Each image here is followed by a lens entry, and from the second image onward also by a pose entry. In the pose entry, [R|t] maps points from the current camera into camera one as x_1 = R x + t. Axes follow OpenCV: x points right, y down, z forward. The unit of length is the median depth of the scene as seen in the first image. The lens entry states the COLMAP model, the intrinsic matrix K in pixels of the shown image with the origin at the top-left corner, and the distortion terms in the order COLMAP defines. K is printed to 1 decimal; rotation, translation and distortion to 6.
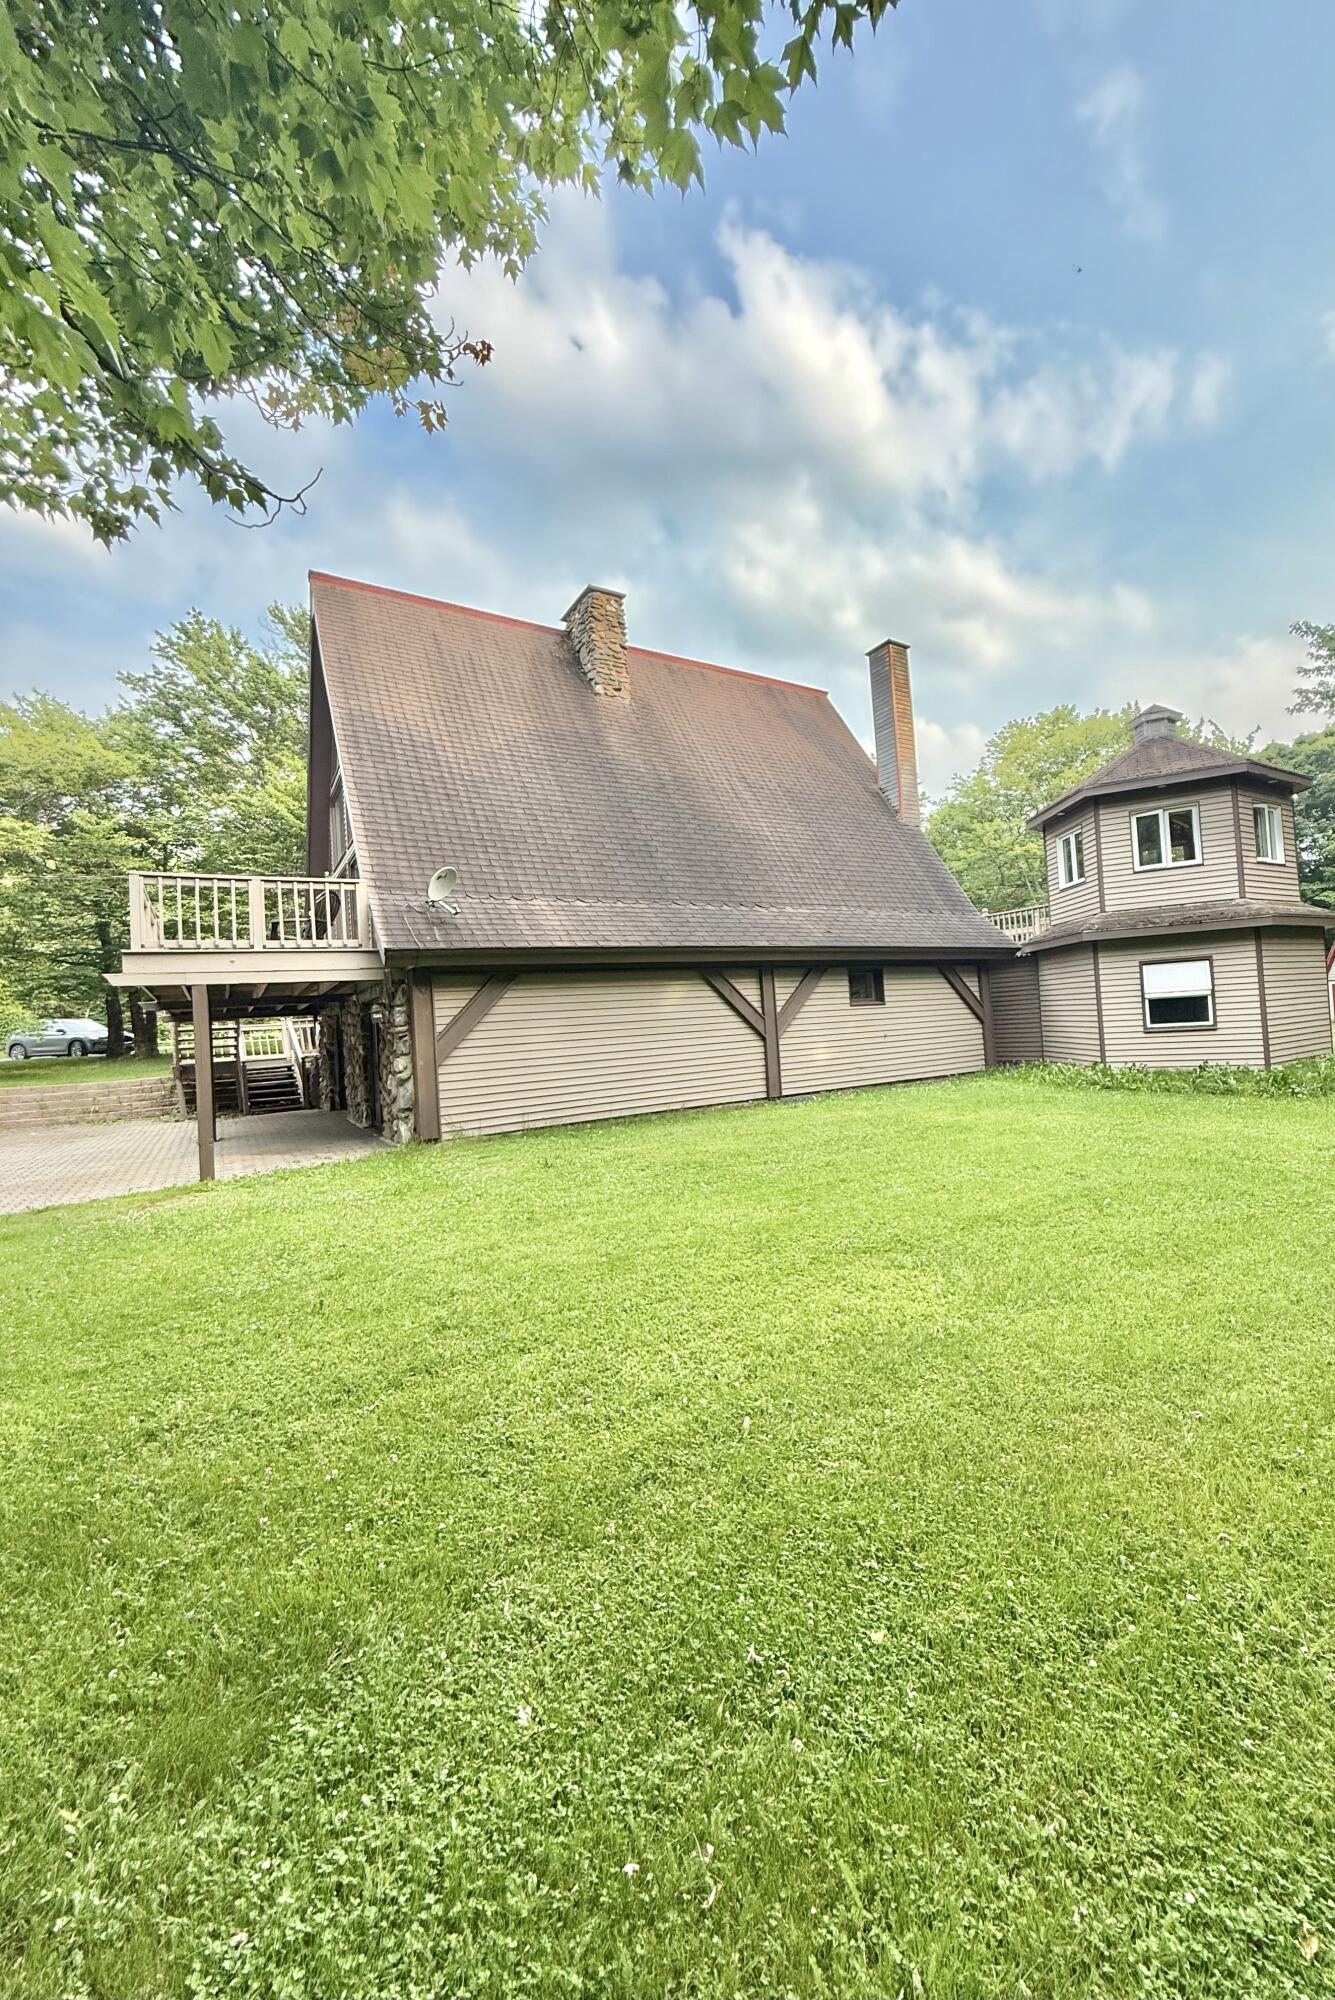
lens RADIAL K [[798.3, 0, 754.7], [0, 798.3, 998.7], [0, 0, 1]] dist [-0.001707, -0.000113]
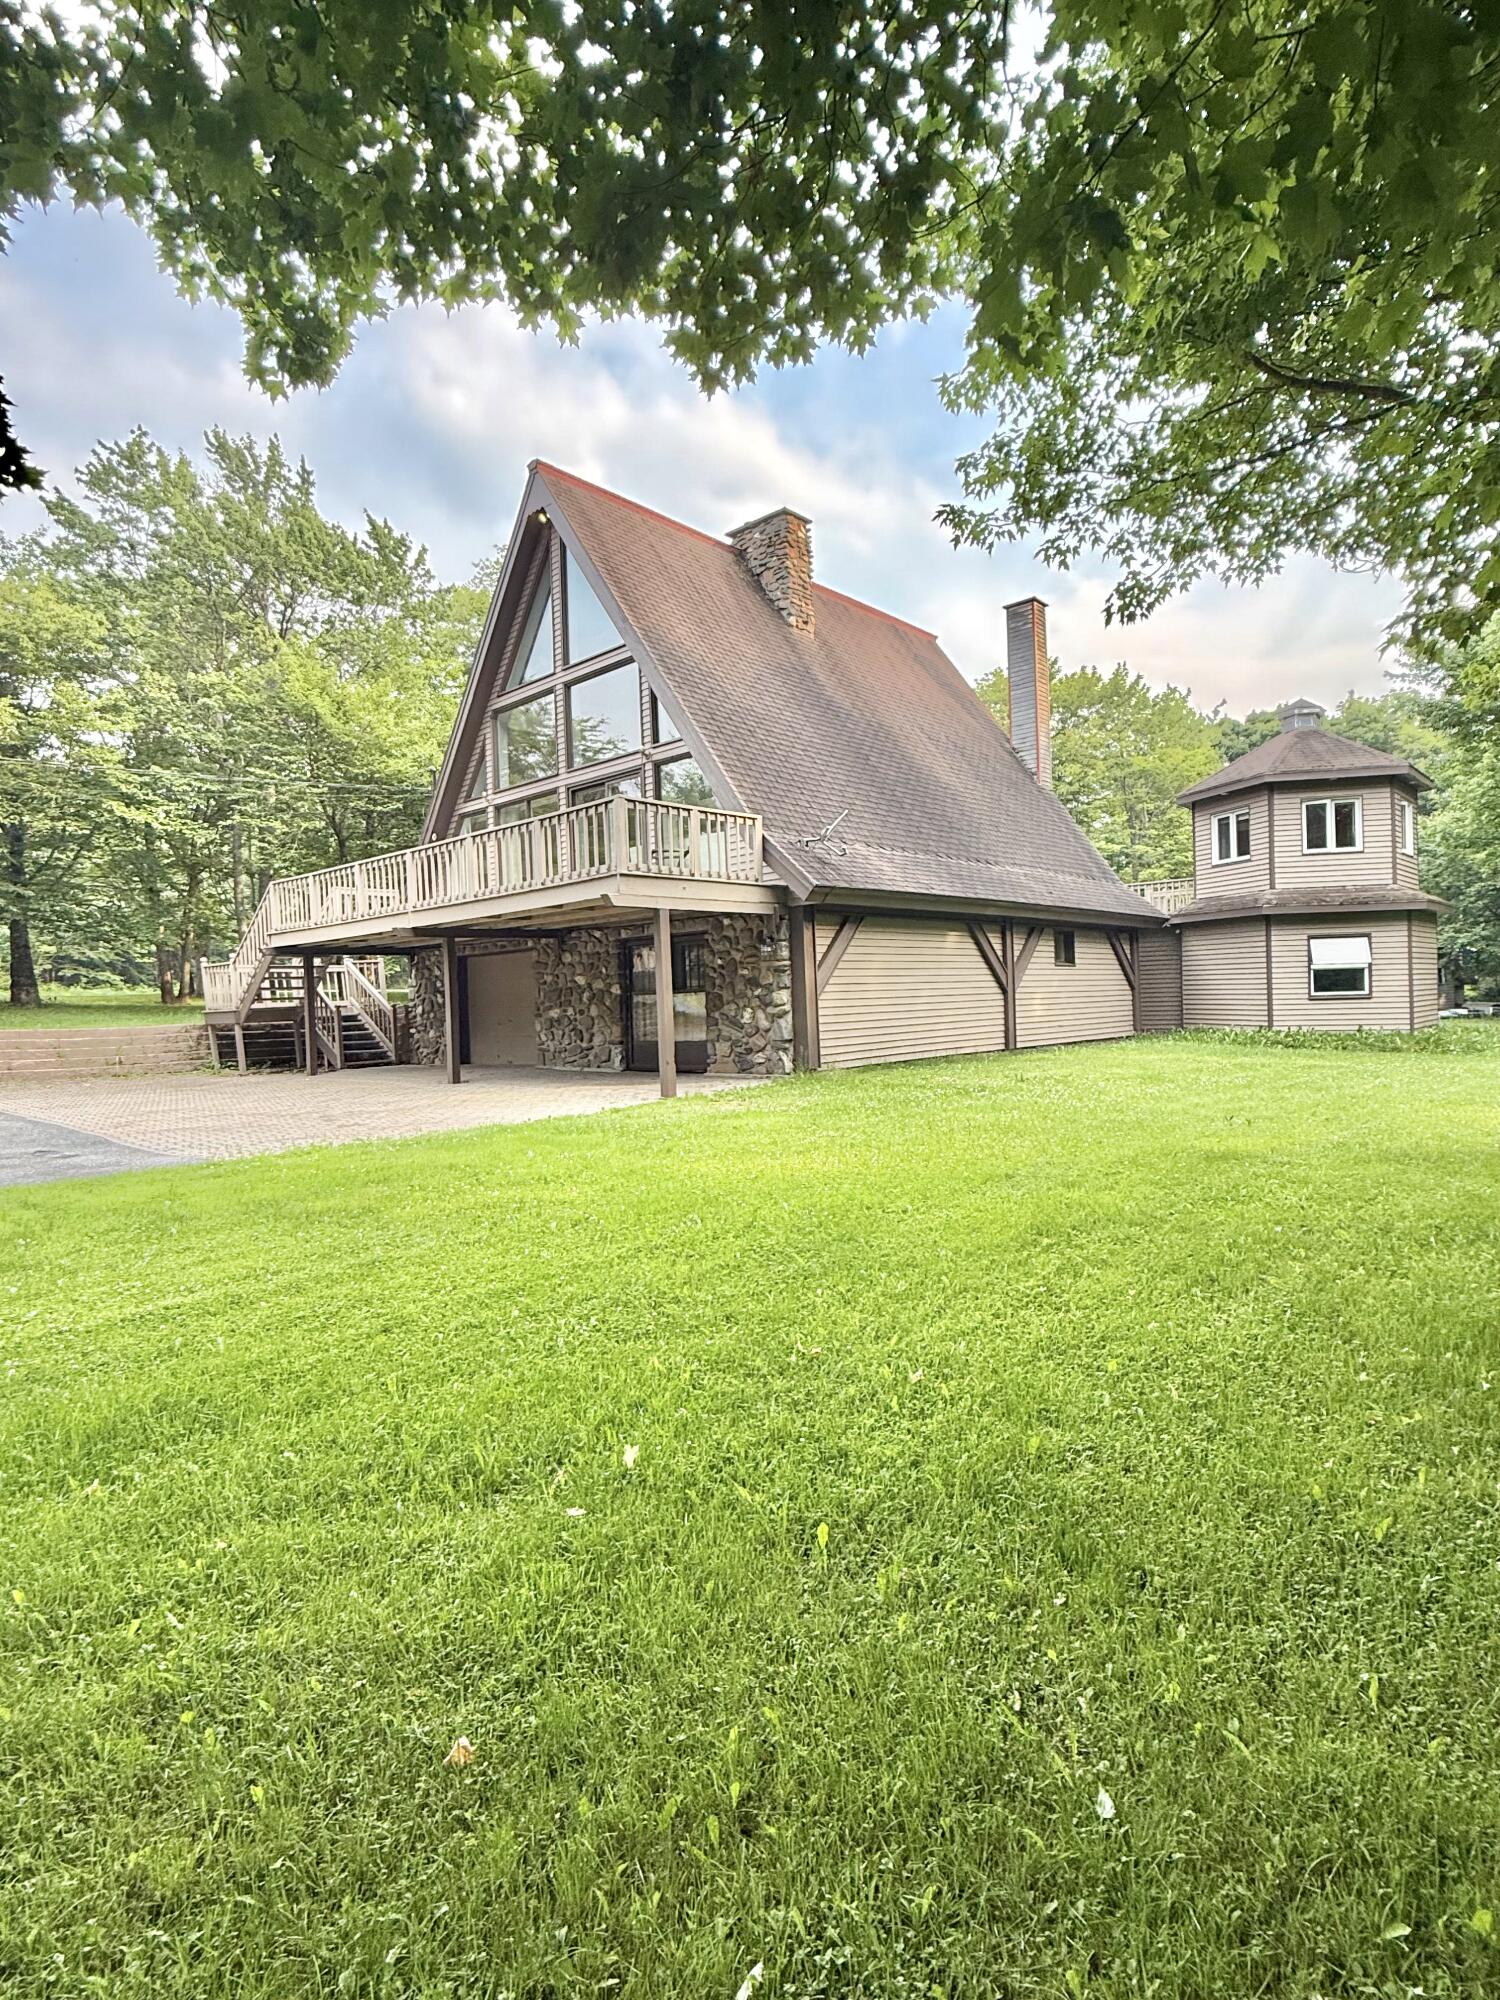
lens RADIAL K [[1037.3, 0, 752.8], [0, 1037.3, 1005.1], [0, 0, 1]] dist [-0.002032, -0.000056]
pose [[0.971823, 0.032239, 0.233497, -0.754778], [-0.037621, 0.999118, 0.018633, 0.065702], [-0.232691, -0.026892, 0.972179, -0.282528]]
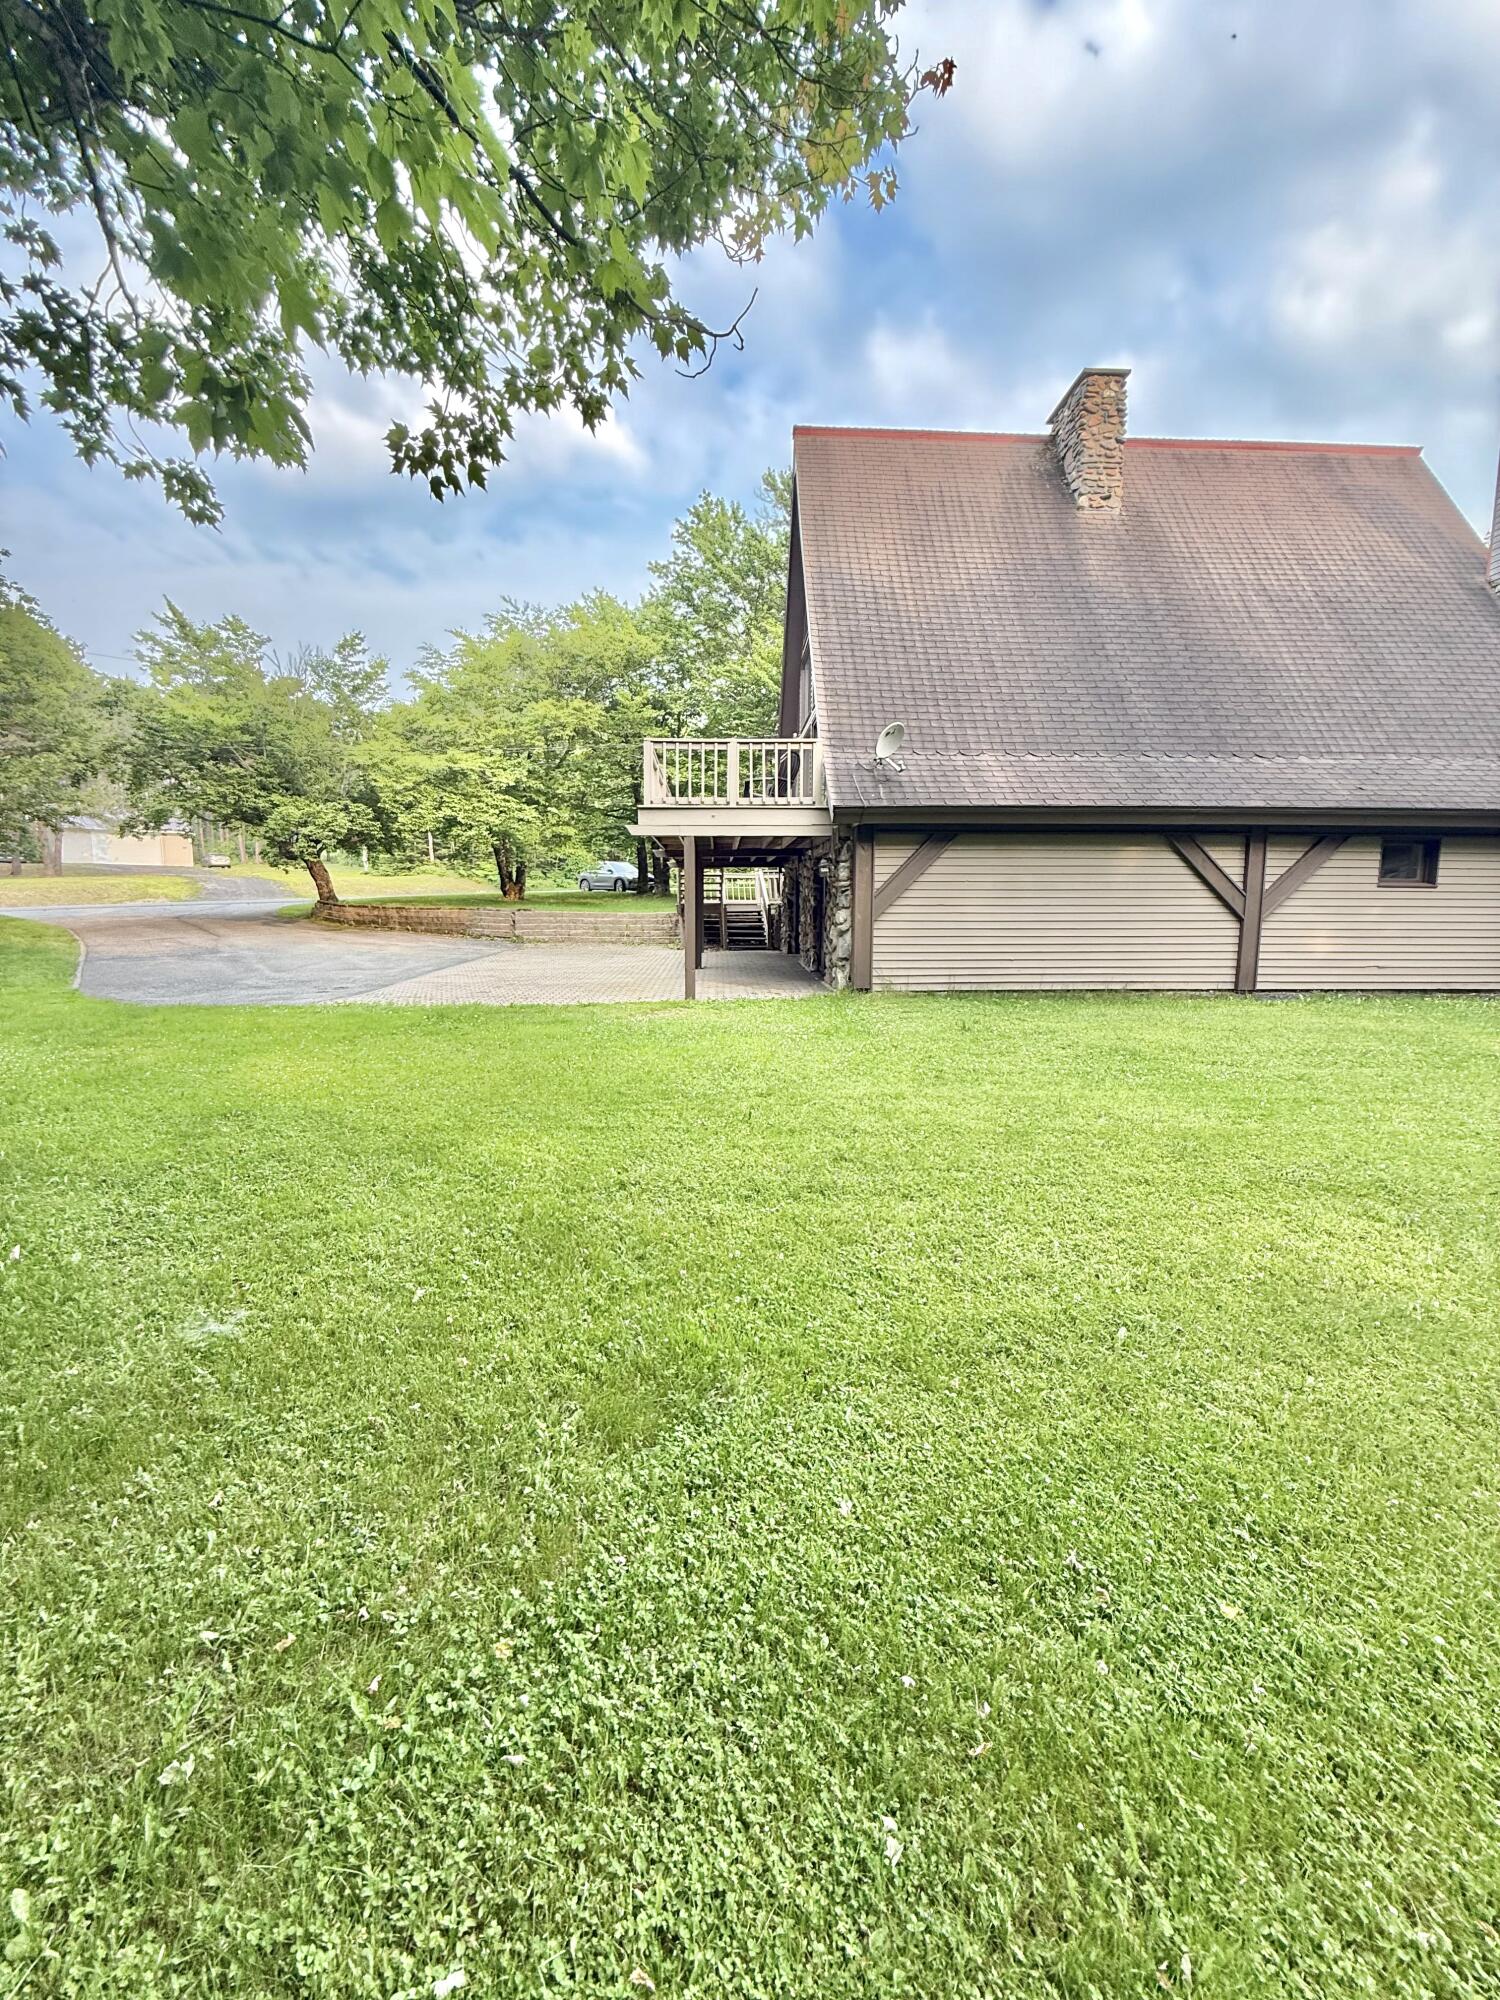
lens RADIAL K [[797.5, 0, 750.2], [0, 797.5, 999.6], [0, 0, 1]] dist [-0.001837, 0.000467]
pose [[0.850696, 0.130487, -0.509205, 0.012674], [-0.041551, 0.982361, 0.182318, 0.001276], [0.524013, -0.133939, 0.841113, 0.016118]]
